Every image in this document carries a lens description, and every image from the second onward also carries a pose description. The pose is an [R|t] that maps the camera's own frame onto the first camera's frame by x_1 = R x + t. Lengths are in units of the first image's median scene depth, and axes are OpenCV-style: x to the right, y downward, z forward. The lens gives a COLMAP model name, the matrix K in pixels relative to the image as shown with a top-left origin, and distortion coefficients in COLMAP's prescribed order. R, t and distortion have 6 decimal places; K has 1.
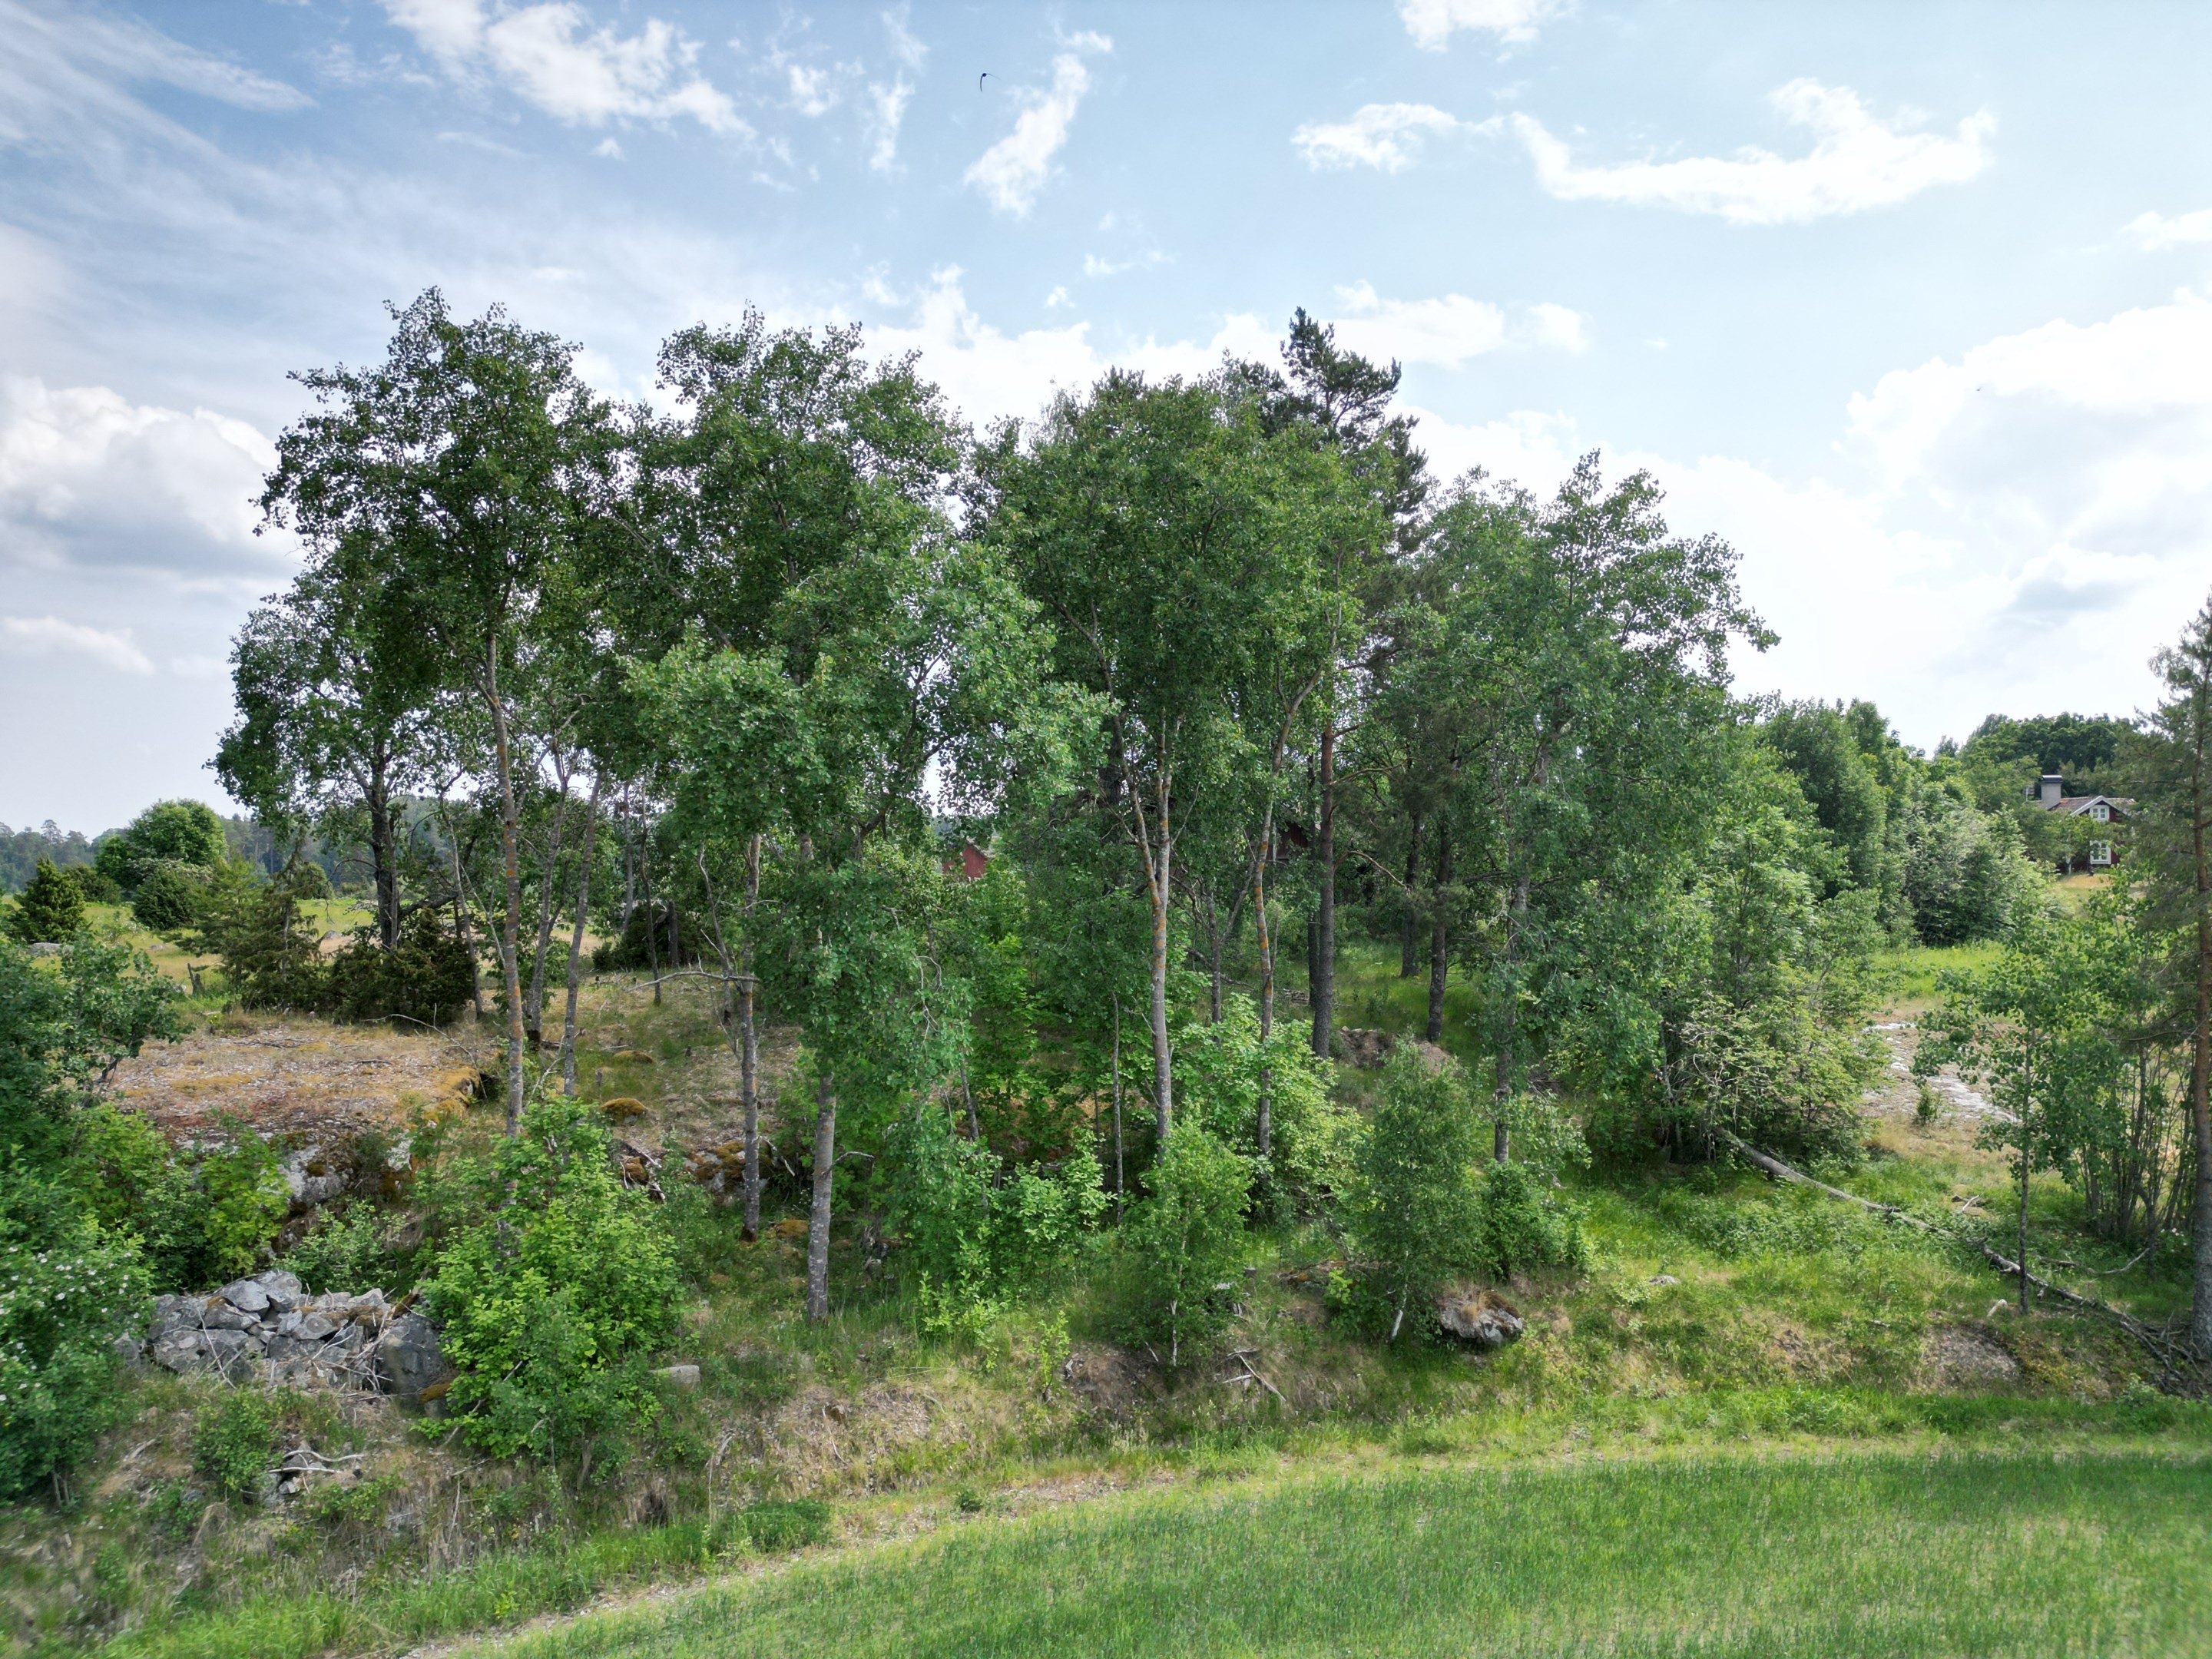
lens RADIAL K [[1538.1, 0, 1106.0], [0, 1538.1, 829.5], [0, 0, 1]] dist [0.061927, -0.058028]
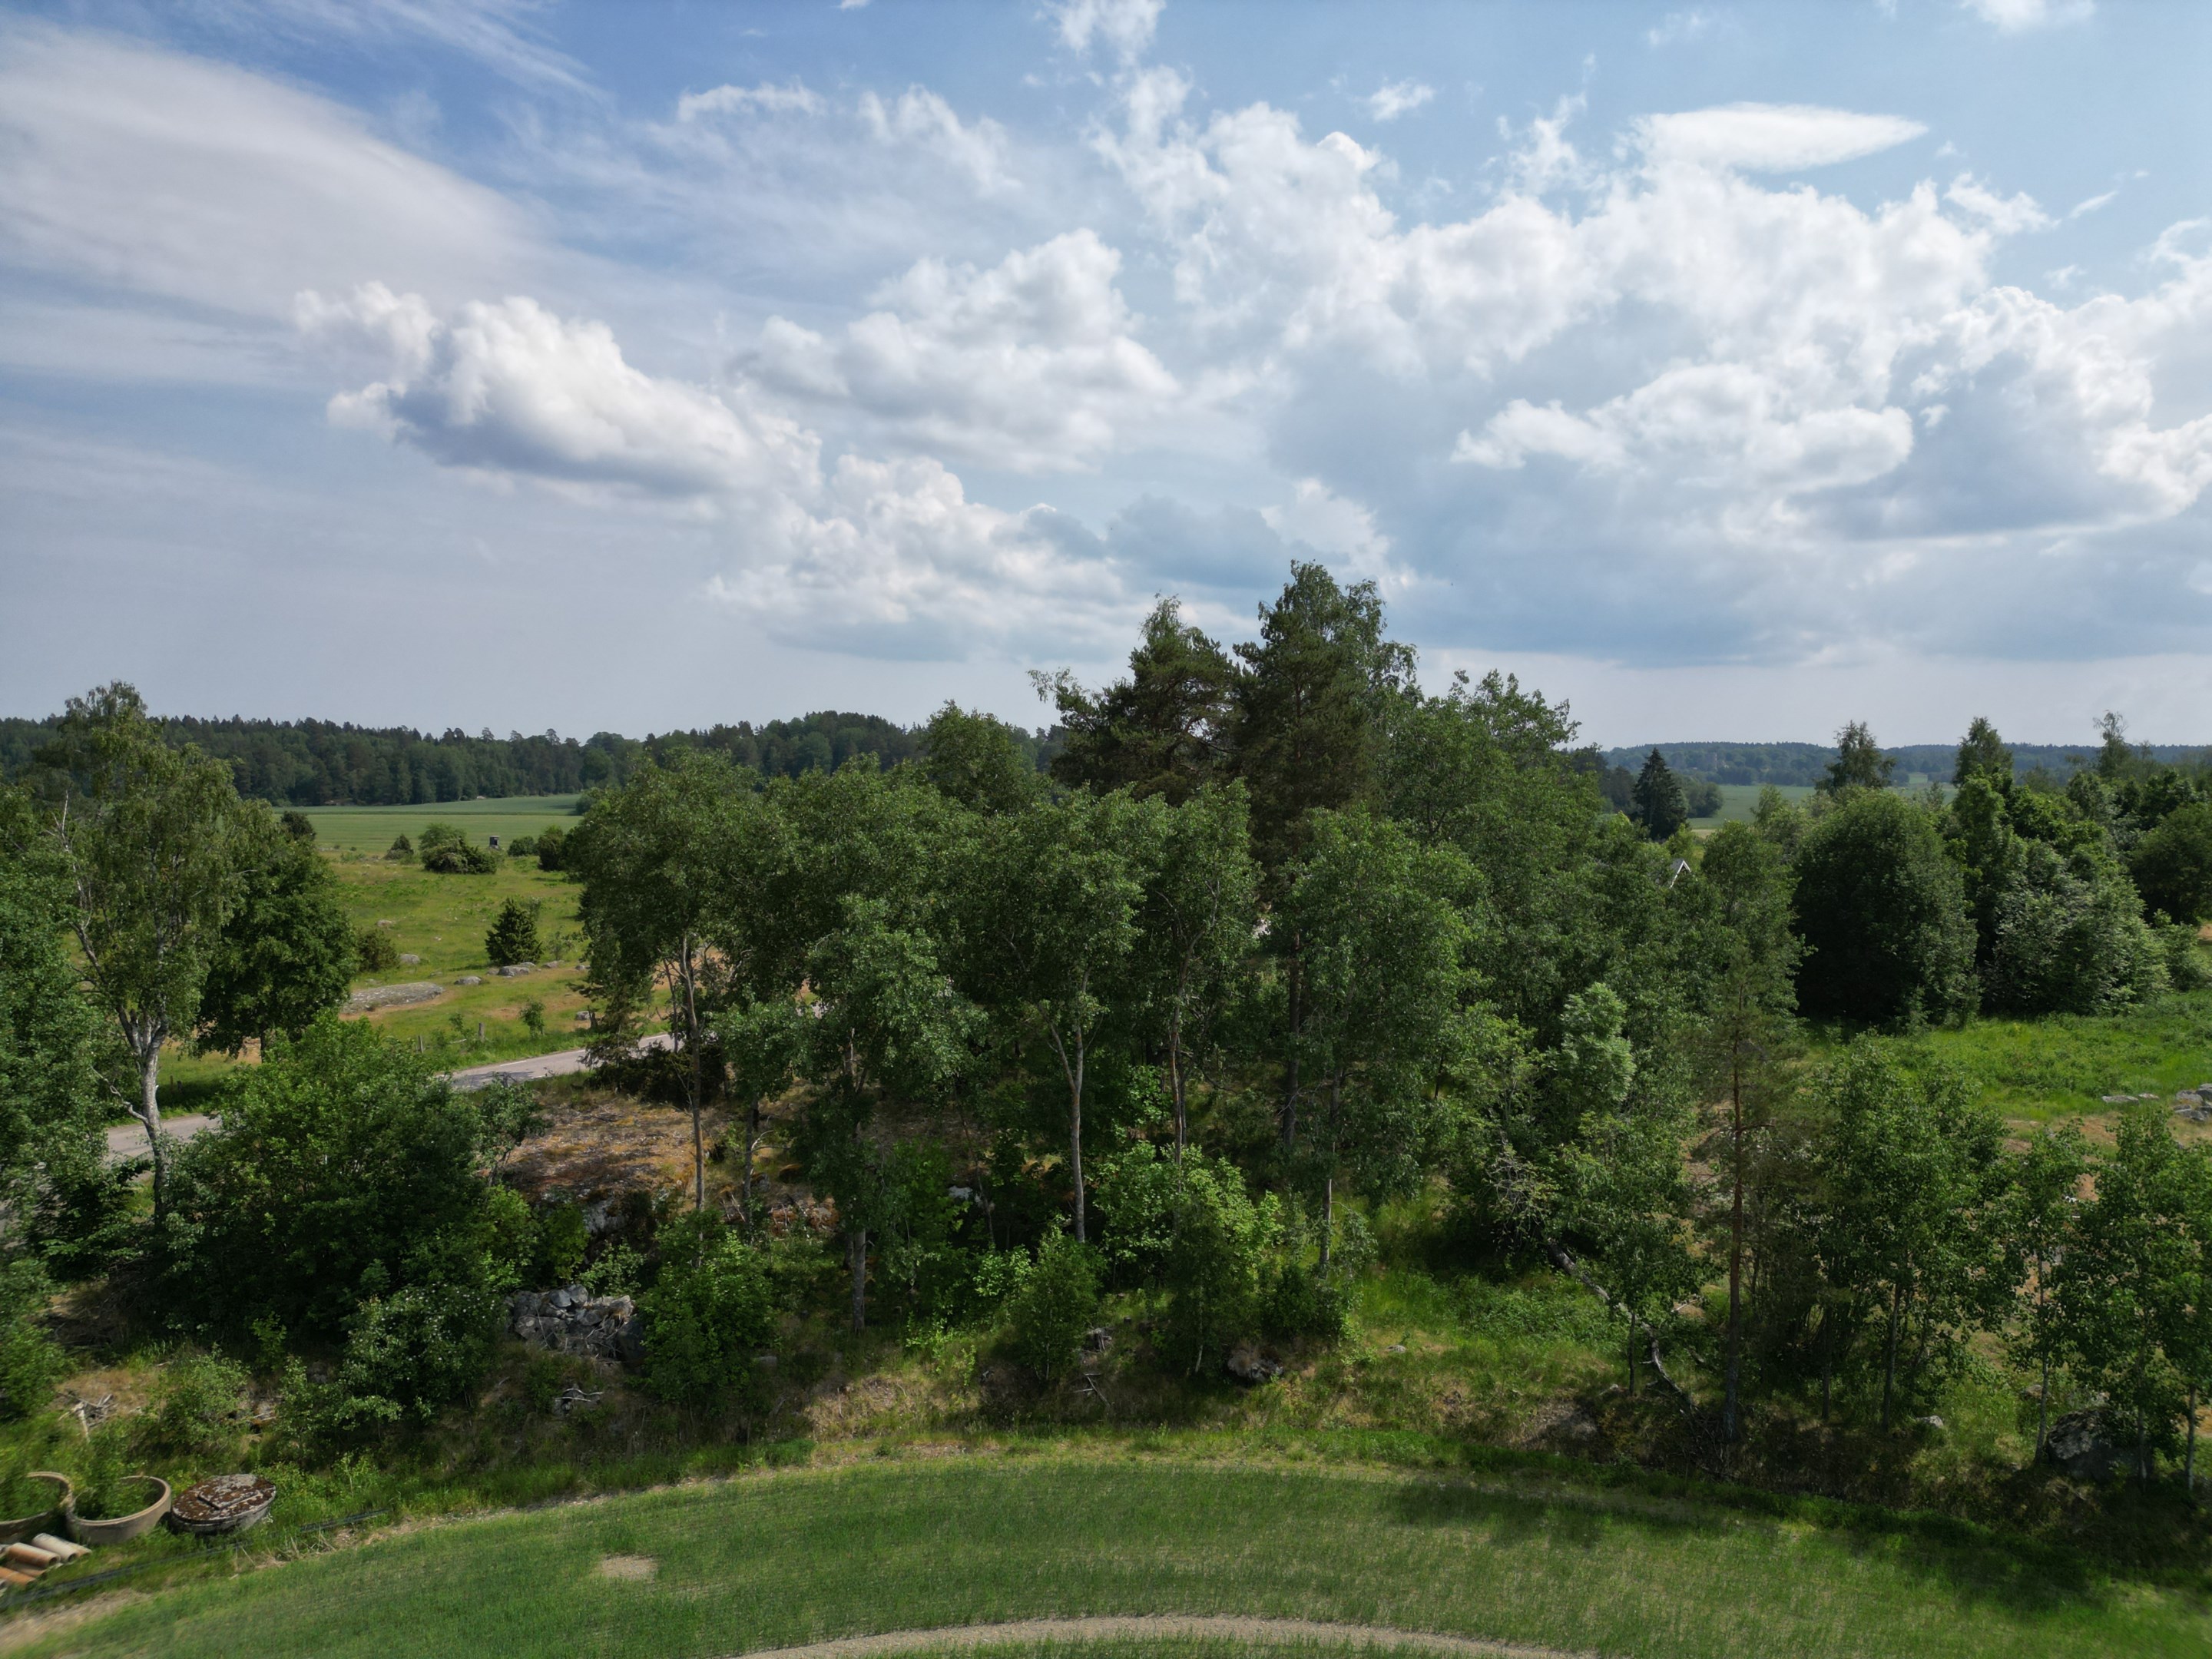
lens RADIAL K [[1538.1, 0, 1106.0], [0, 1538.1, 829.5], [0, 0, 1]] dist [0.061927, -0.058028]
pose [[0.968068, 0.015467, -0.250209, 0.560055], [0.002073, 0.997567, 0.069683, -0.402270], [0.250678, -0.067977, 0.965681, -0.629761]]
